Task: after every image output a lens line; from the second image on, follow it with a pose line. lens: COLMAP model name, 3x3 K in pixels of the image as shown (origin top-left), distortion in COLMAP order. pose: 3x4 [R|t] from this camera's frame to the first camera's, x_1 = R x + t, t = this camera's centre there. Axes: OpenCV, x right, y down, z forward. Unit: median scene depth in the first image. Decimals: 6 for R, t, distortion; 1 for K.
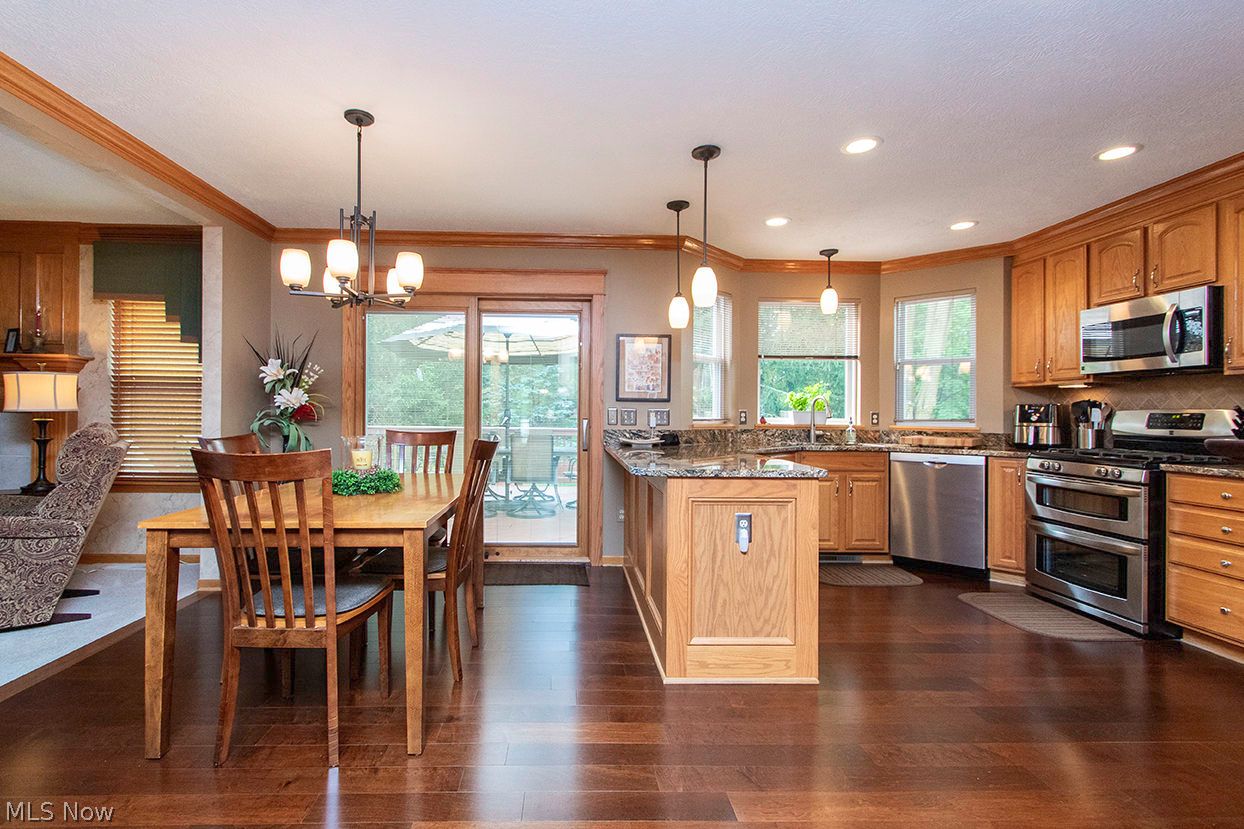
lens RADIAL K [[588.0, 0, 580.7], [0, 588.0, 412.2], [0, 0, 1]] dist [-0.003260, -0.000924]
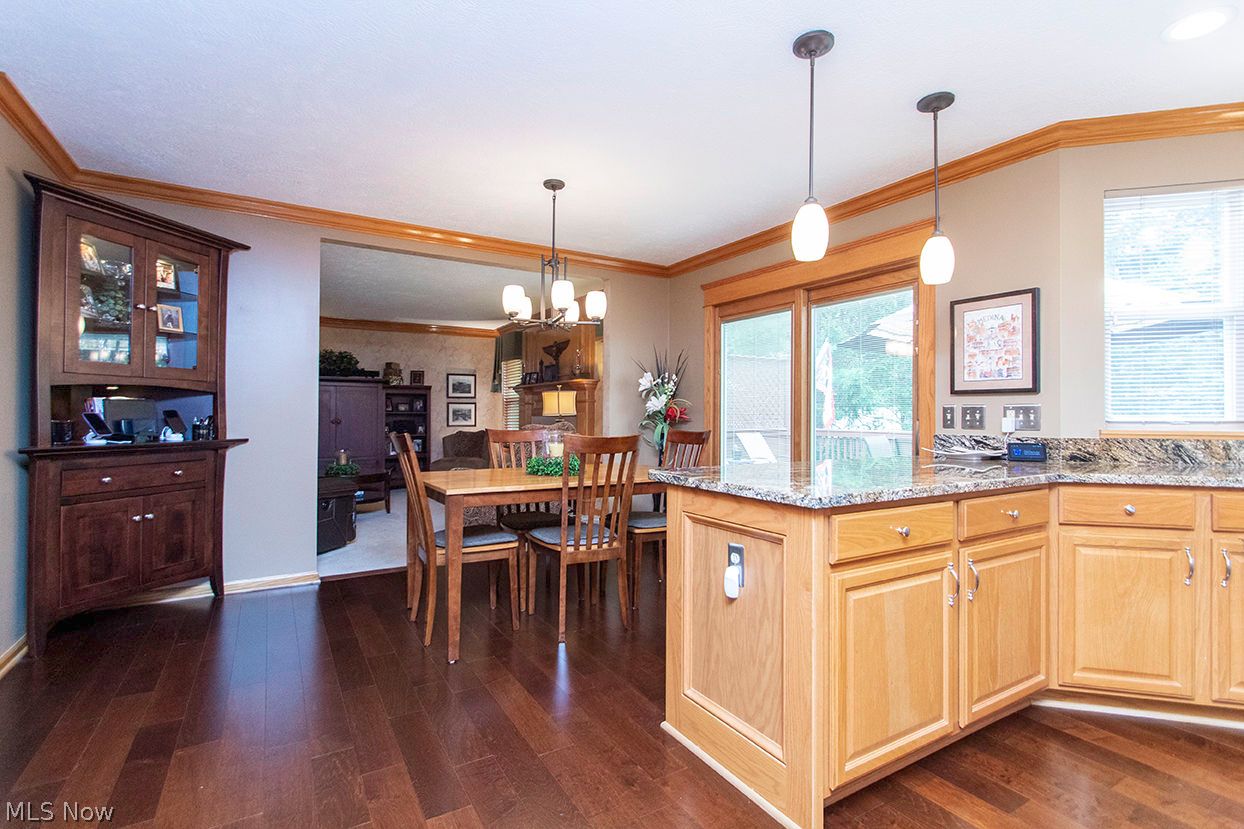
lens RADIAL K [[576.5, 0, 608.1], [0, 576.5, 410.5], [0, 0, 1]] dist [0.005361, -0.004542]
pose [[0.484407, -0.015901, -0.874698, 0.523104], [0.001625, 0.999849, -0.017275, 0.012512], [0.874841, 0.006947, 0.484360, 0.328165]]
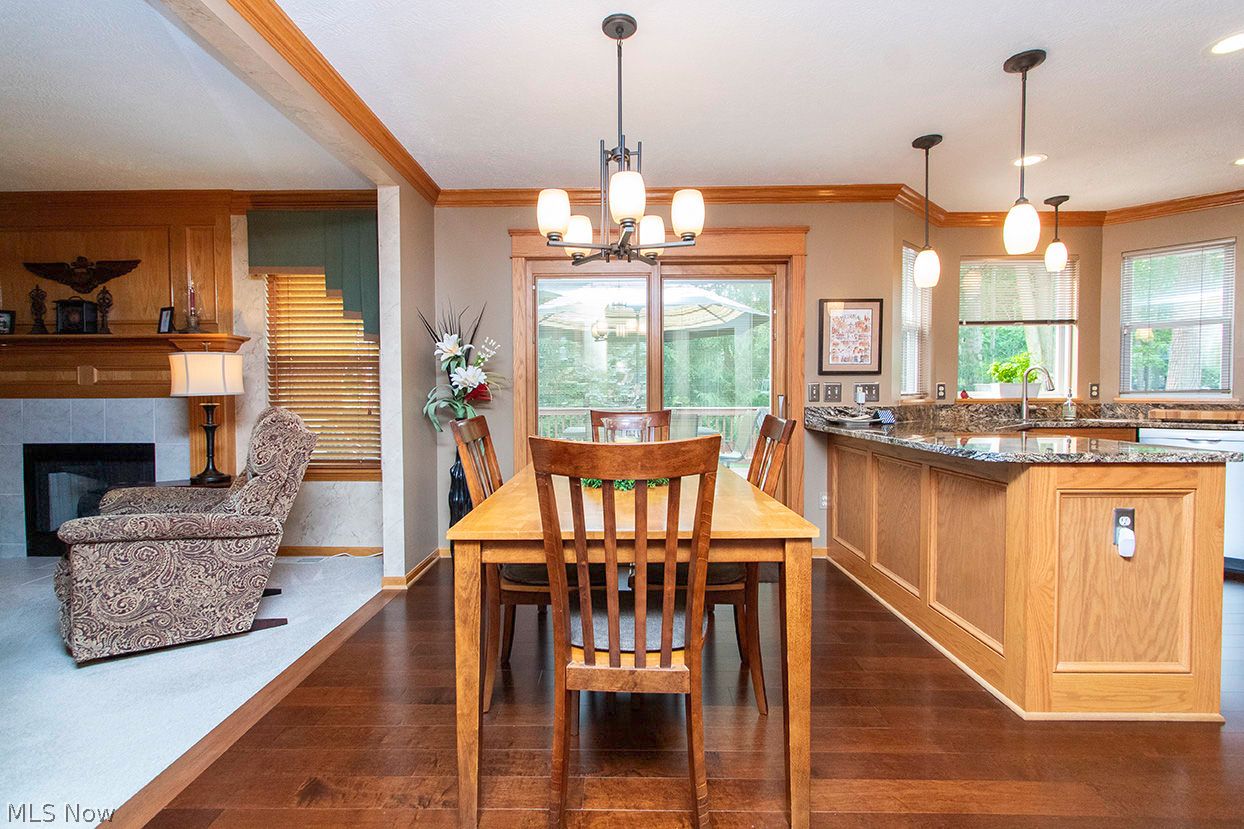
lens RADIAL K [[576.5, 0, 608.1], [0, 576.5, 410.5], [0, 0, 1]] dist [0.005361, -0.004542]
pose [[0.998589, -0.013733, -0.051288, -0.238240], [0.015333, 0.999404, 0.030934, 0.003738], [0.050833, -0.031677, 0.998205, 0.121821]]
